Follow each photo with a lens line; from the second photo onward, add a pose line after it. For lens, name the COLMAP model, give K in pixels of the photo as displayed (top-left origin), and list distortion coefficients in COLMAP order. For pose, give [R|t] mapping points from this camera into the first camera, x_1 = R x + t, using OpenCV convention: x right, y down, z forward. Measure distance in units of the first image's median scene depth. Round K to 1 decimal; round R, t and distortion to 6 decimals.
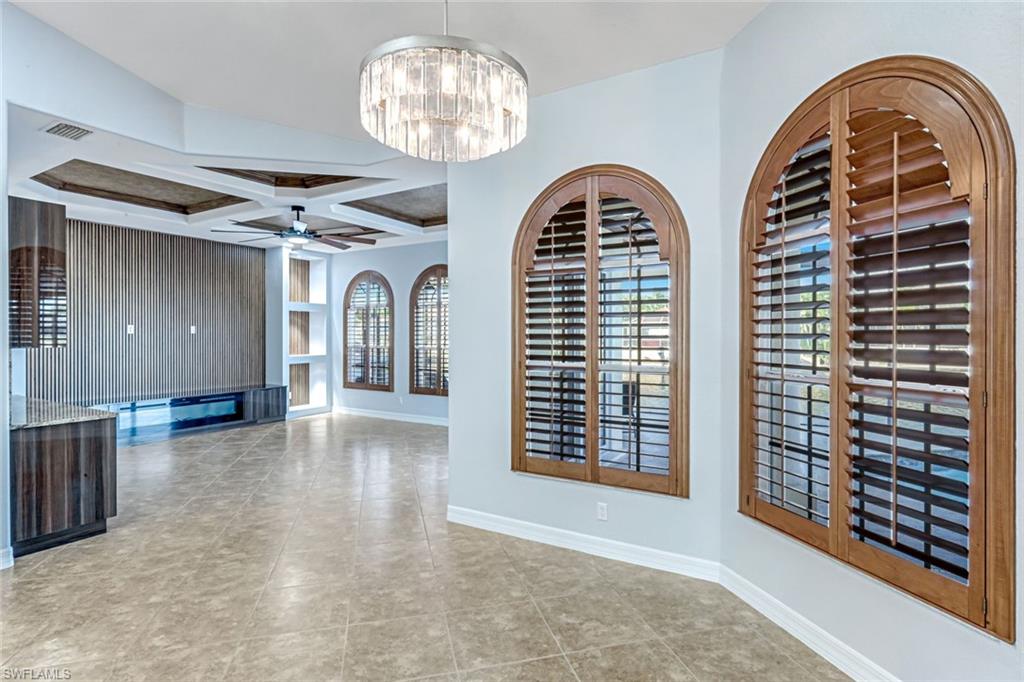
lens RADIAL K [[508.5, 0, 512.0], [0, 508.5, 341.0], [0, 0, 1]] dist [0.000994, -0.000037]
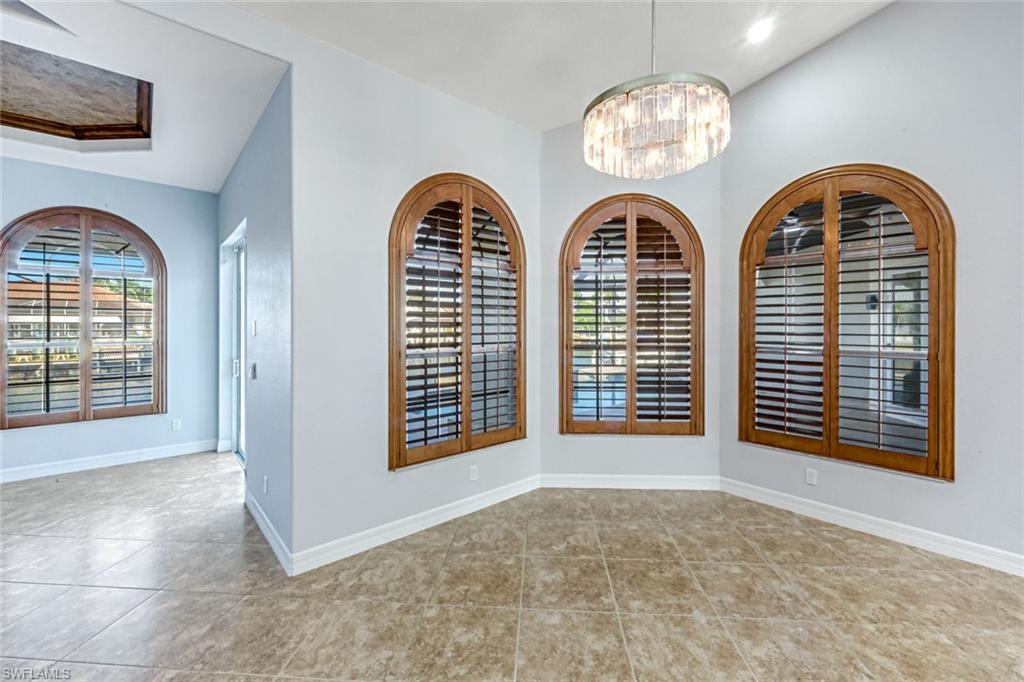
lens RADIAL K [[420.8, 0, 511.3], [0, 420.8, 326.8], [0, 0, 1]] dist [0.000077, 0.000137]
pose [[0.322843, -0.007023, 0.946427, -0.763020], [0.014481, 0.999892, 0.002480, -0.004738], [-0.946342, 0.012904, 0.322909, 0.639658]]
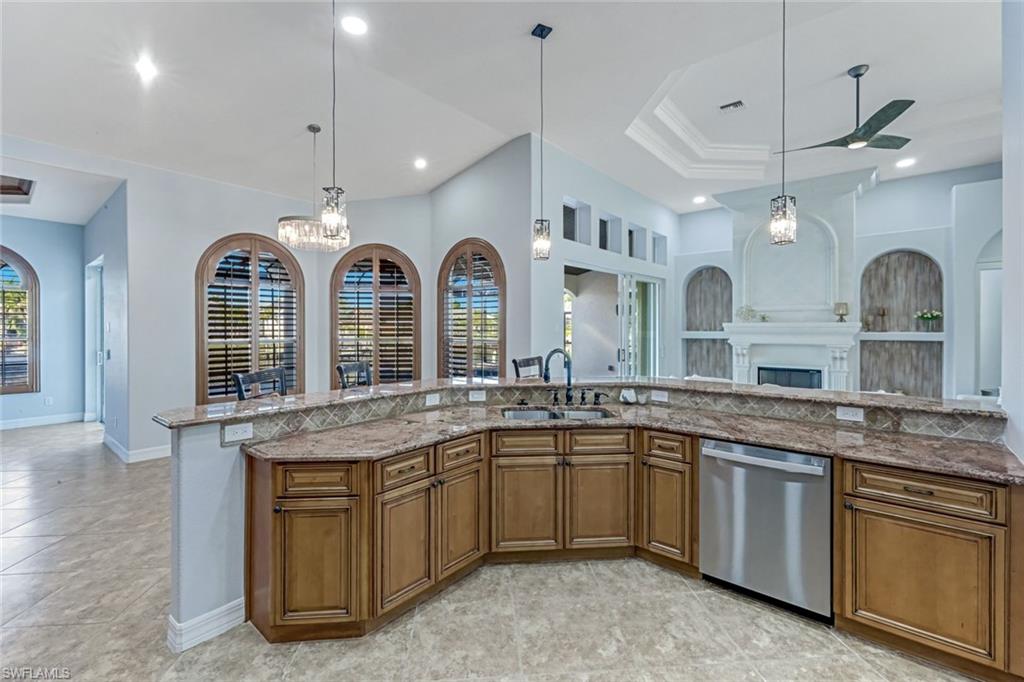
lens RADIAL K [[435.2, 0, 514.0], [0, 435.2, 333.5], [0, 0, 1]] dist [-0.001701, -0.000629]
pose [[0.167040, -0.012446, 0.985872, -1.363595], [0.014404, 0.999844, 0.010182, 0.023254], [-0.985845, 0.012499, 0.167193, -0.229901]]
